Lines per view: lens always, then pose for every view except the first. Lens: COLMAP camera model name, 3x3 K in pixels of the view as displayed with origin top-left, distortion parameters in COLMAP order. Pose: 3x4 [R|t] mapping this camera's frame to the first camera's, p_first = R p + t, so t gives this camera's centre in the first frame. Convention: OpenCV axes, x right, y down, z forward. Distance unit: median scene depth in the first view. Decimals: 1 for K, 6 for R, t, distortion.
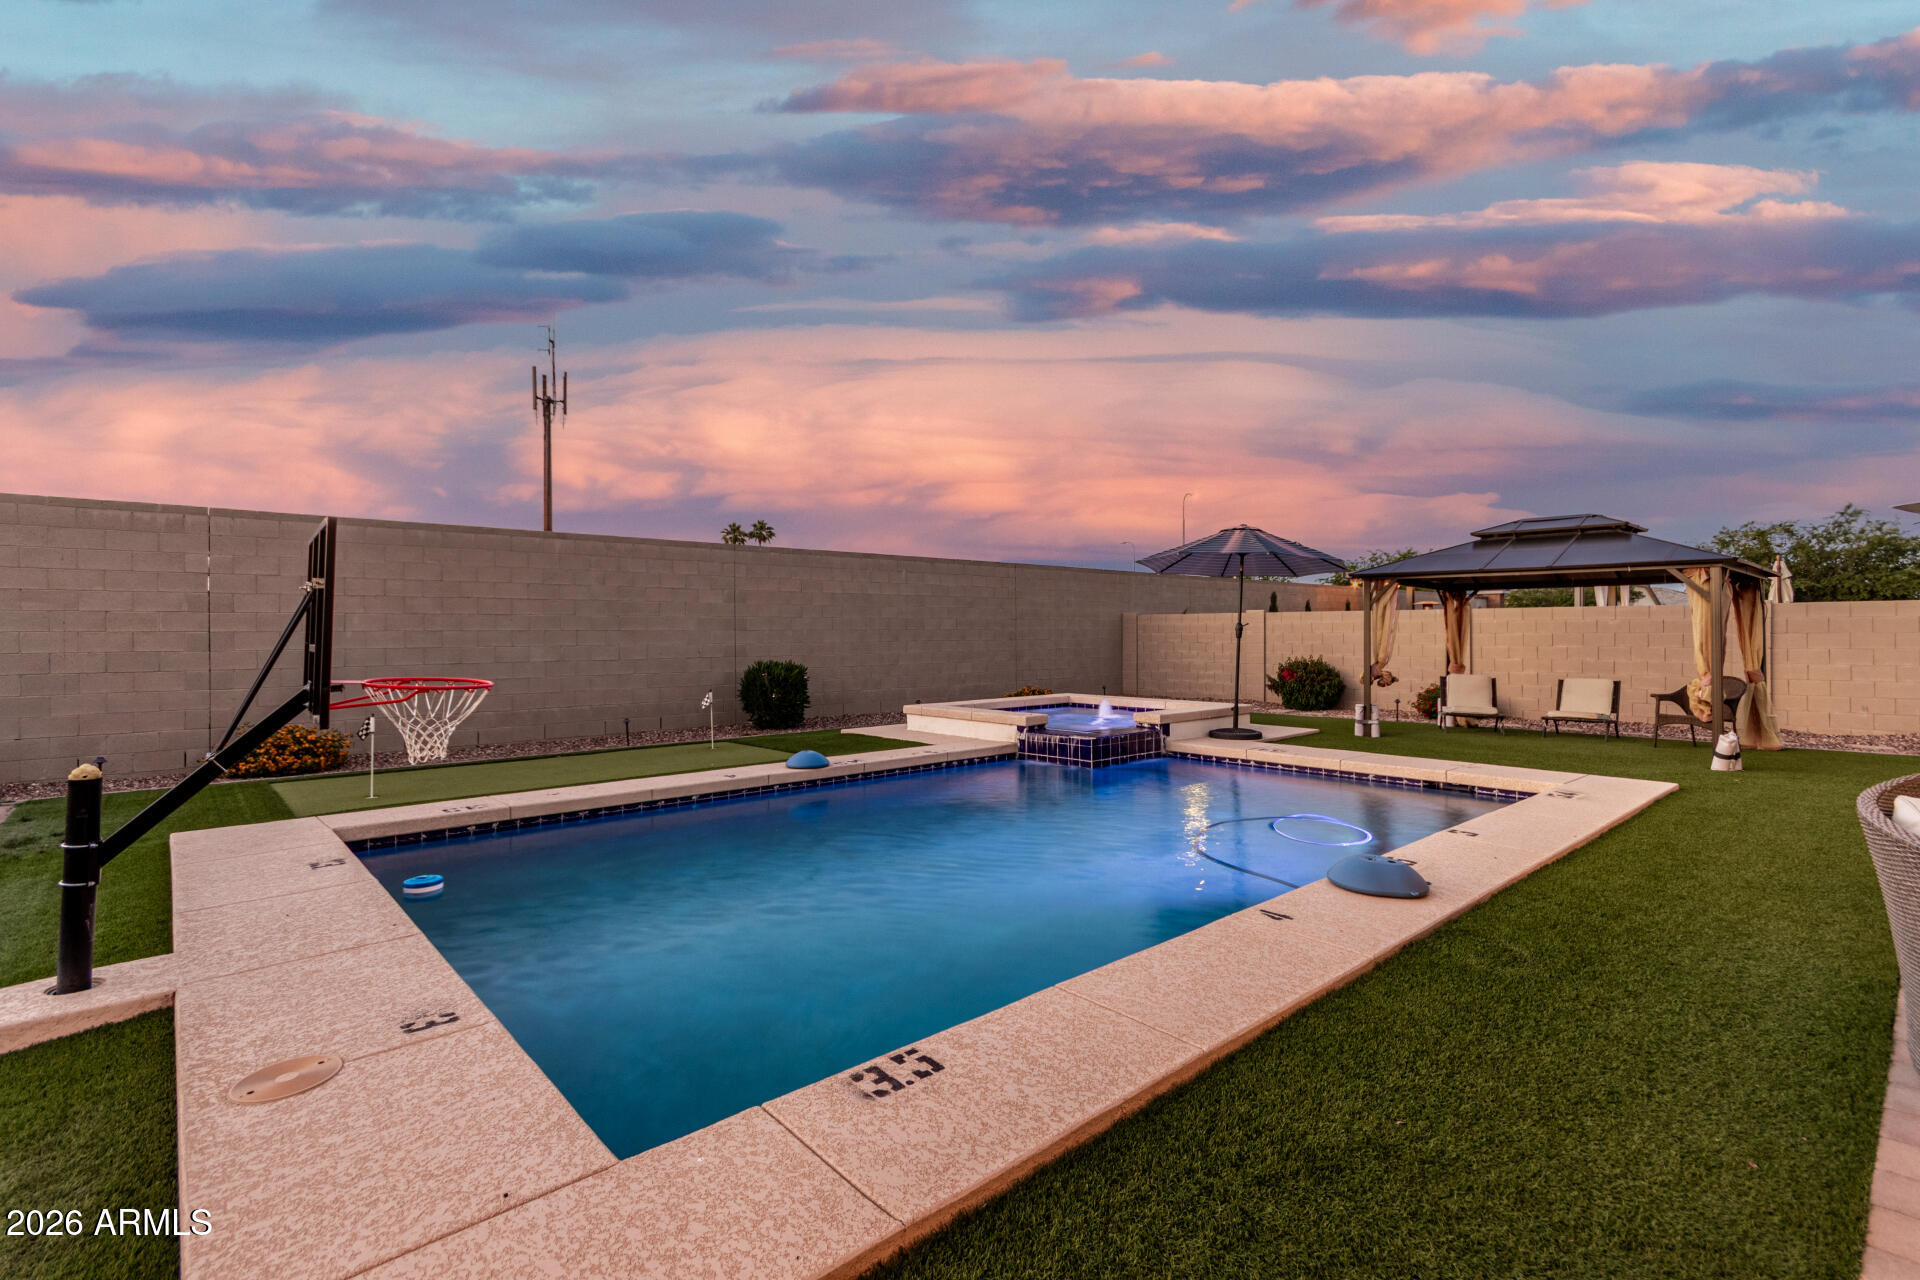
lens RADIAL K [[891.6, 0, 952.5], [0, 891.6, 670.3], [0, 0, 1]] dist [0.001564, -0.000065]
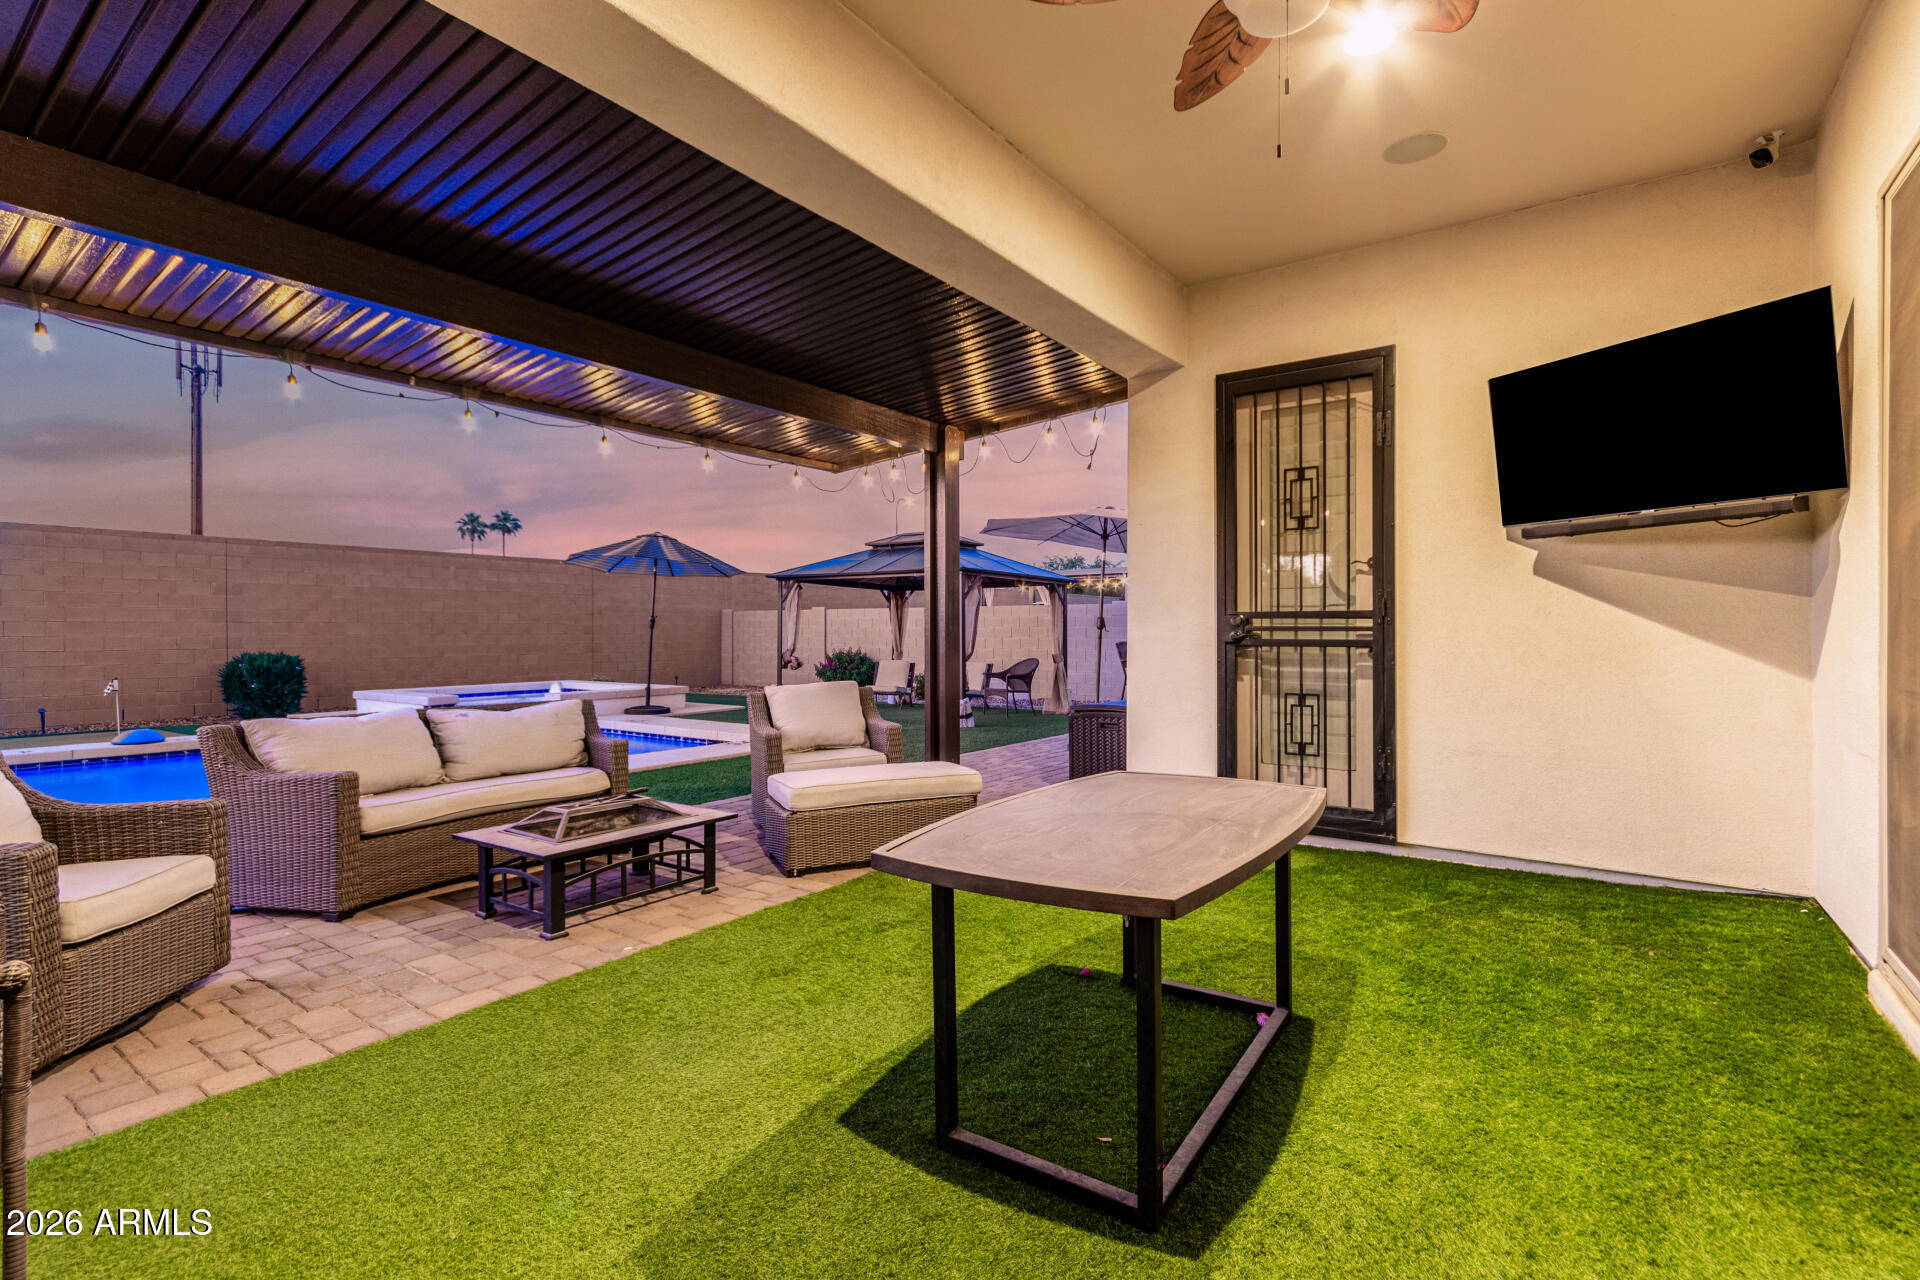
lens RADIAL K [[890.5, 0, 965.3], [0, 890.5, 677.3], [0, 0, 1]] dist [0.001932, -0.000275]
pose [[0.974622, -0.009490, 0.223657, 0.399330], [0.007632, 0.999929, 0.009169, 0.016780], [-0.223728, -0.007230, 0.974625, -0.200822]]
